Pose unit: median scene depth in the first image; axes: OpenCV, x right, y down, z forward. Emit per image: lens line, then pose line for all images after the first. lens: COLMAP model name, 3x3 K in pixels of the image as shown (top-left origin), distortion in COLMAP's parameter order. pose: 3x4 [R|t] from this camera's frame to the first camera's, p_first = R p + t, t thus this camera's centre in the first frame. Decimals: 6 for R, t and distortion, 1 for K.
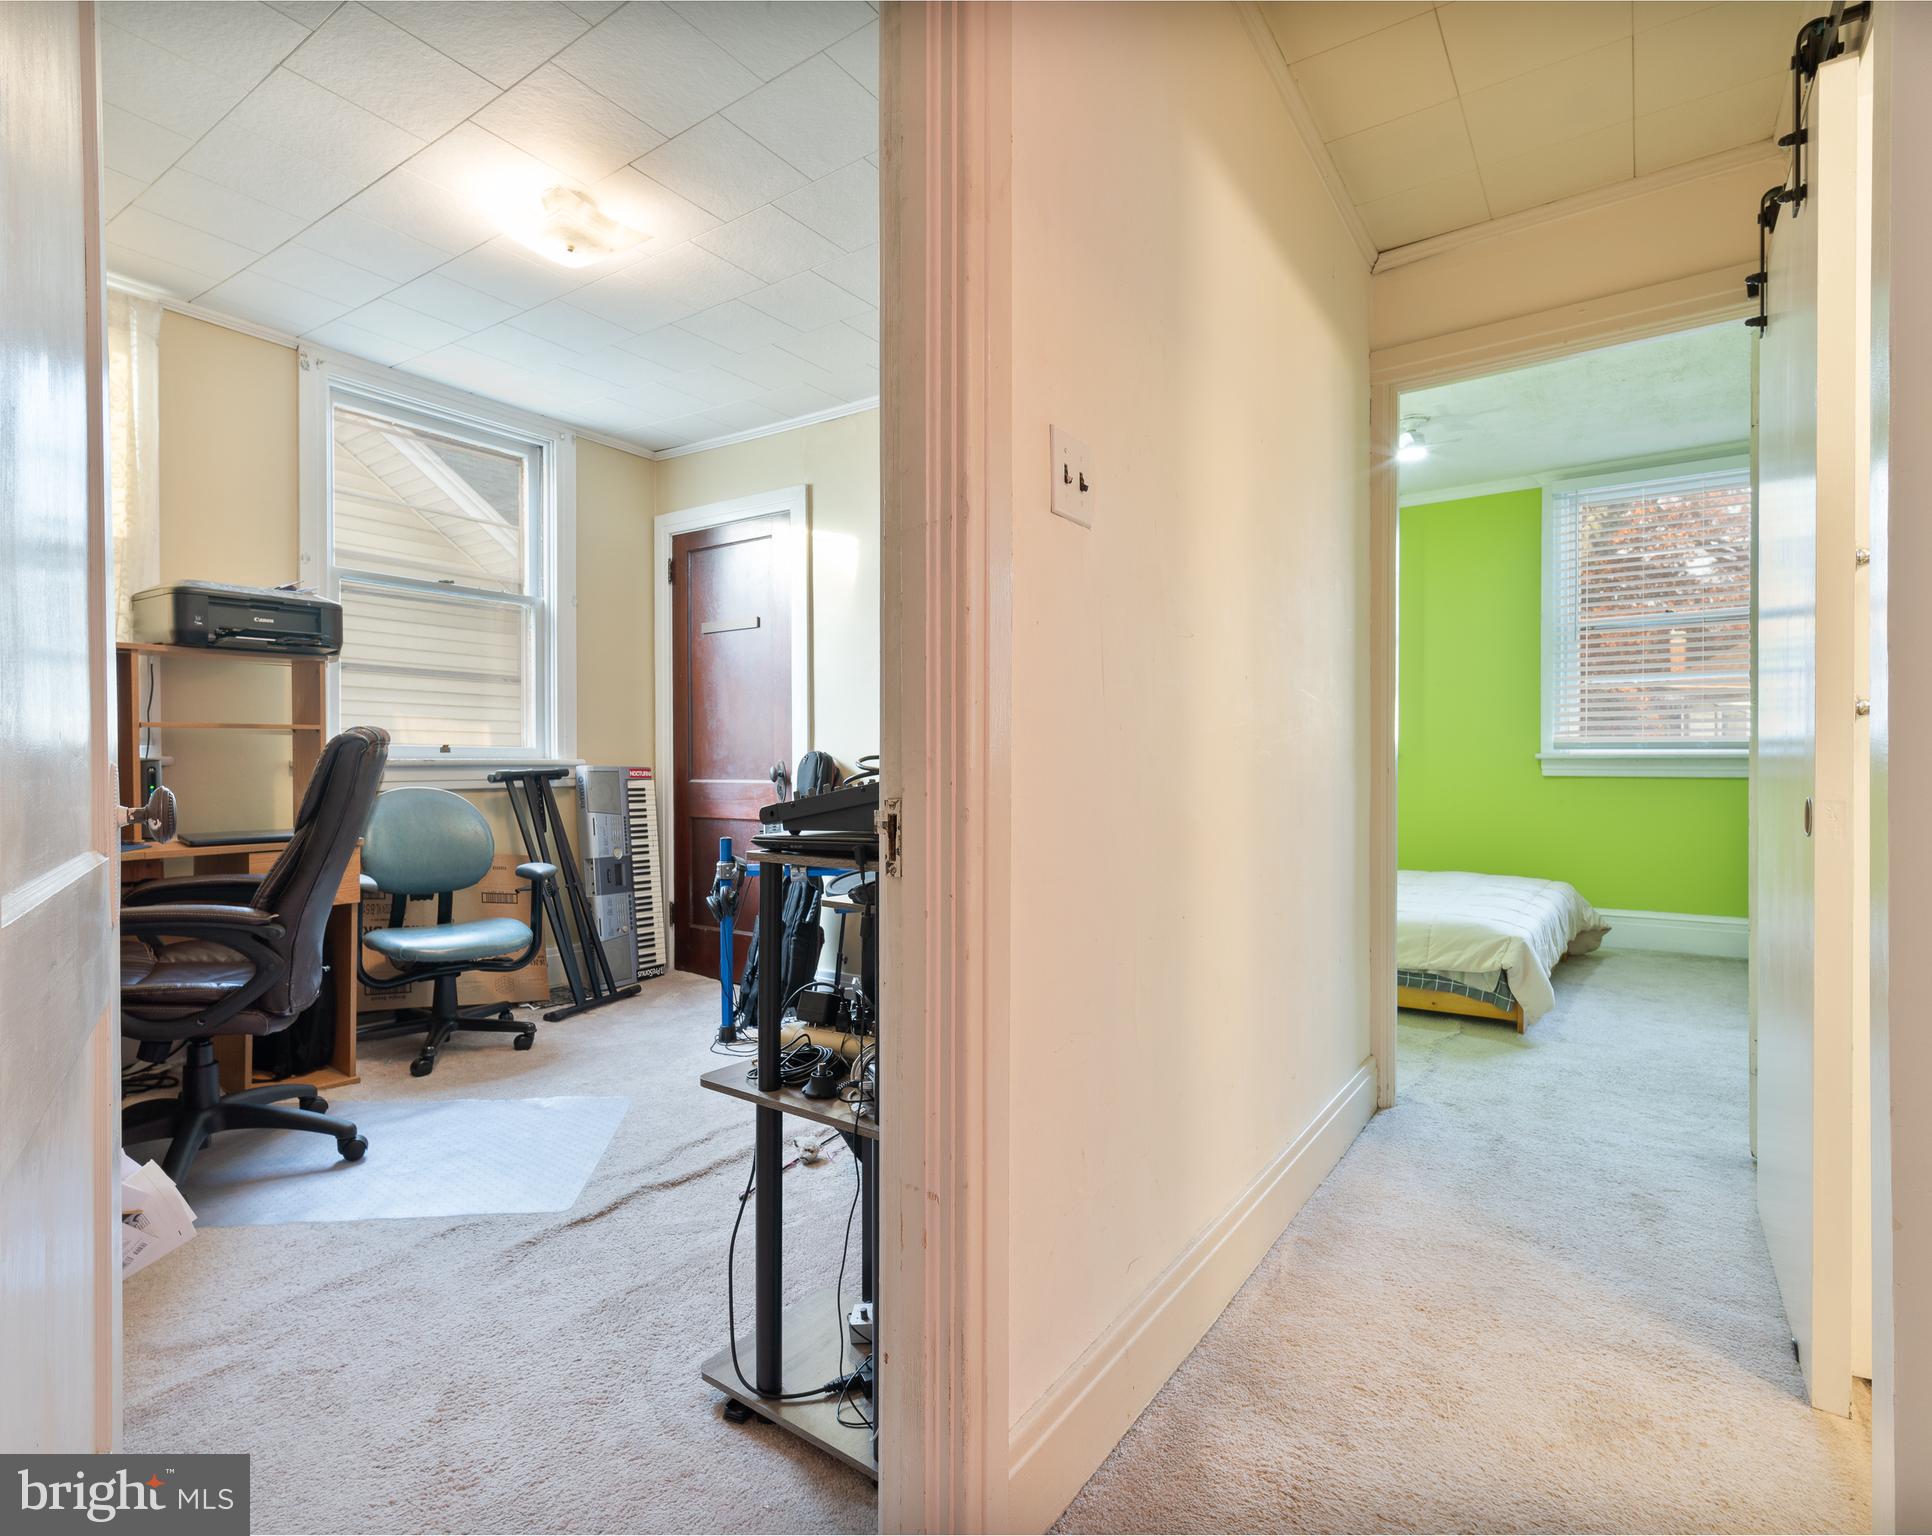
lens RADIAL K [[1002.7, 0, 947.9], [0, 1002.7, 769.8], [0, 0, 1]] dist [0.005692, 0.000553]
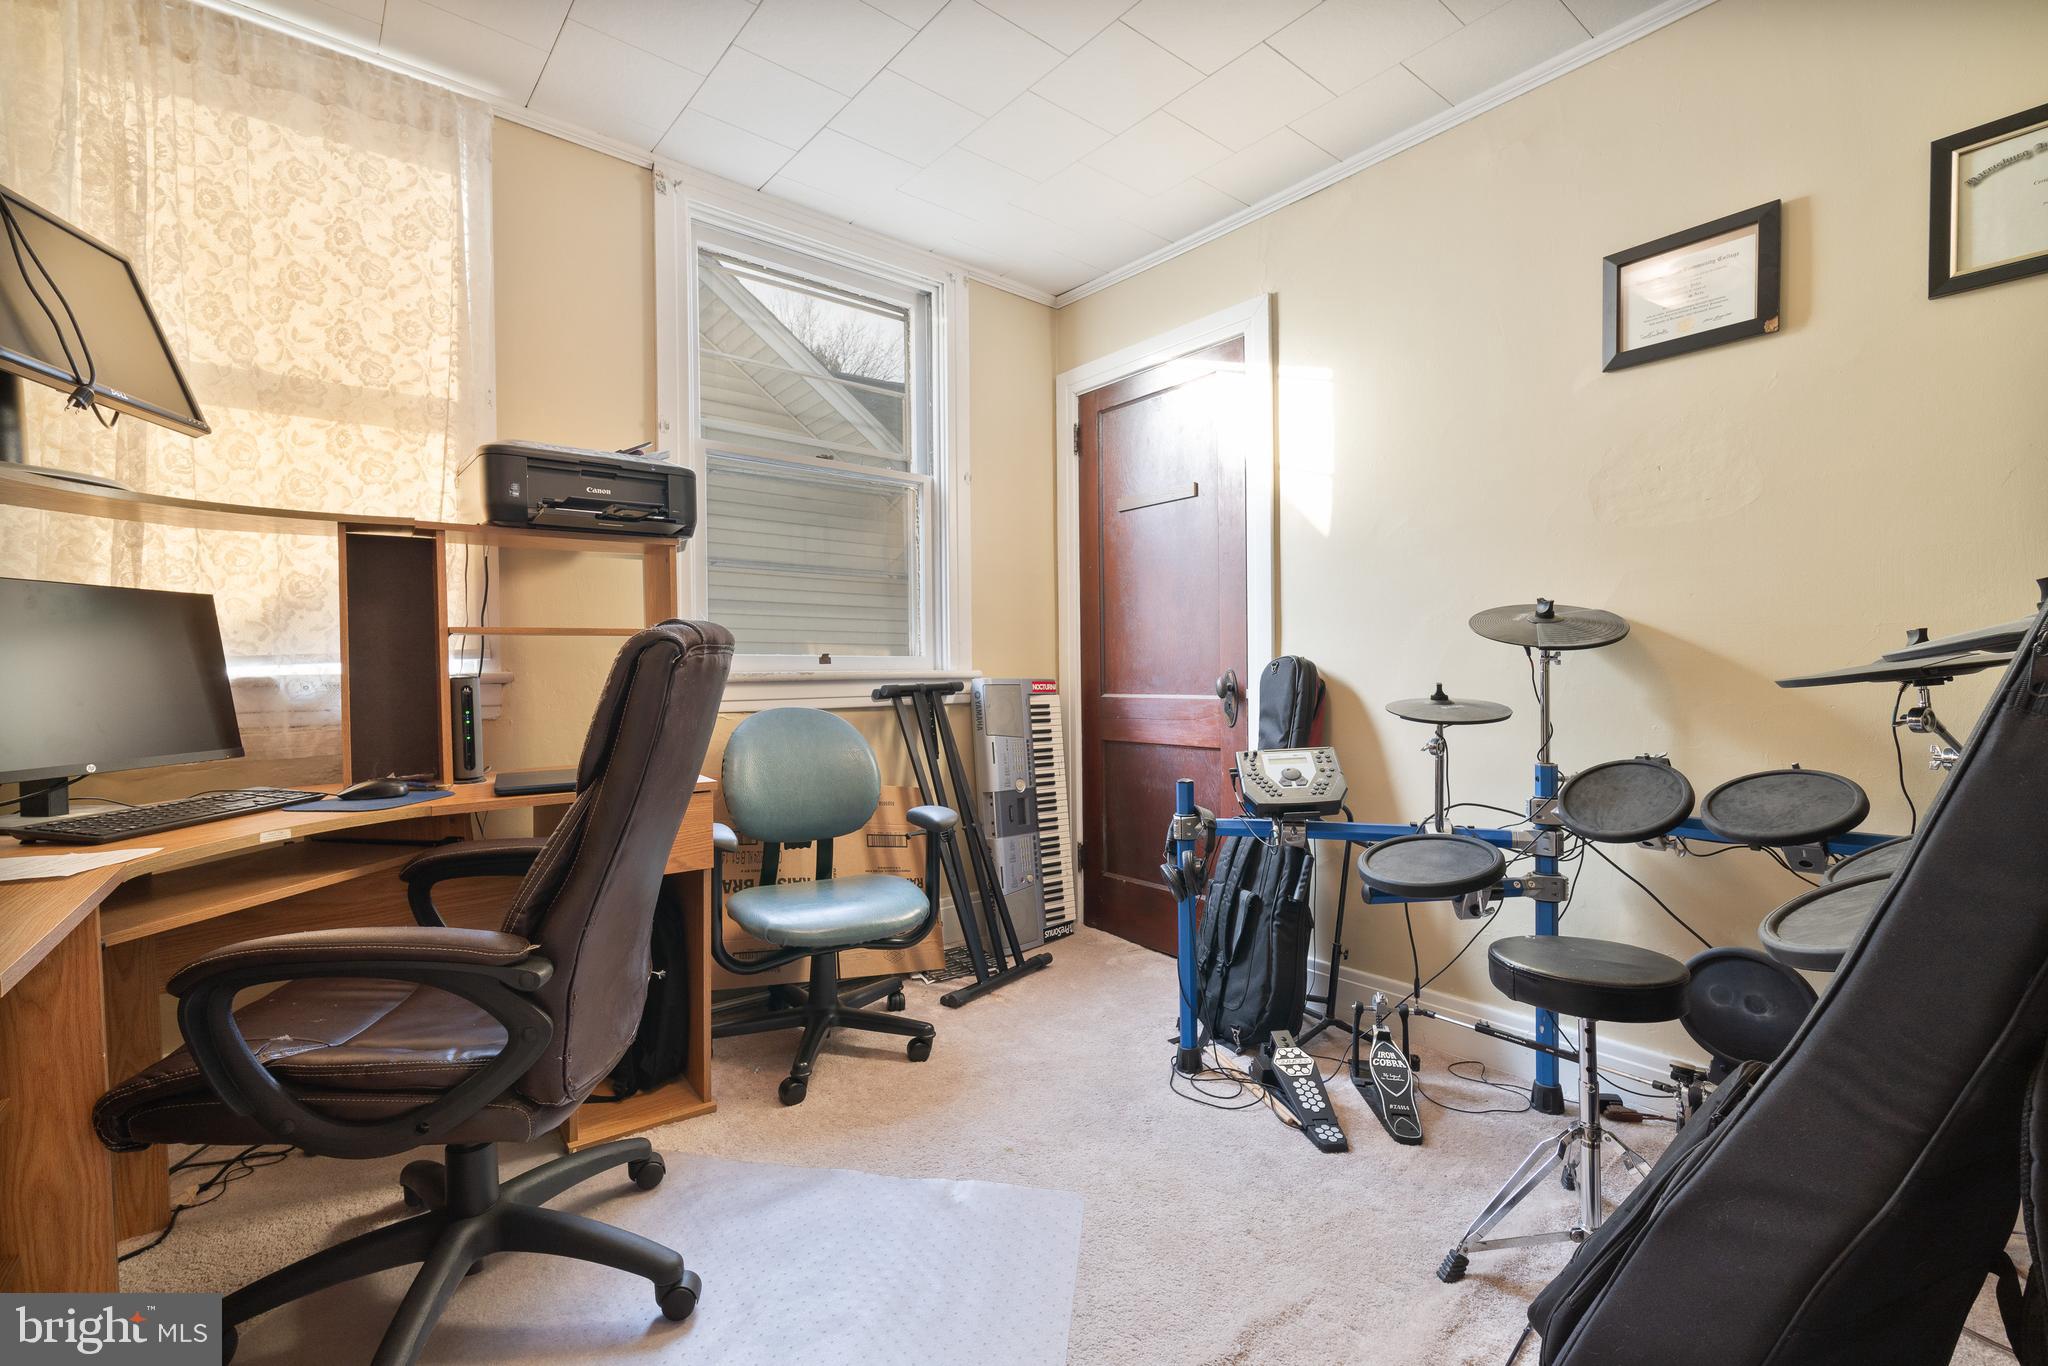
lens RADIAL K [[886.8, 0, 1033.4], [0, 886.8, 682.5], [0, 0, 1]] dist [0.004011, 0.001656]
pose [[0.968664, -0.004699, -0.248329, -0.154194], [0.006280, 0.999965, 0.005577, -0.004426], [0.248294, -0.006962, 0.968660, 0.337999]]
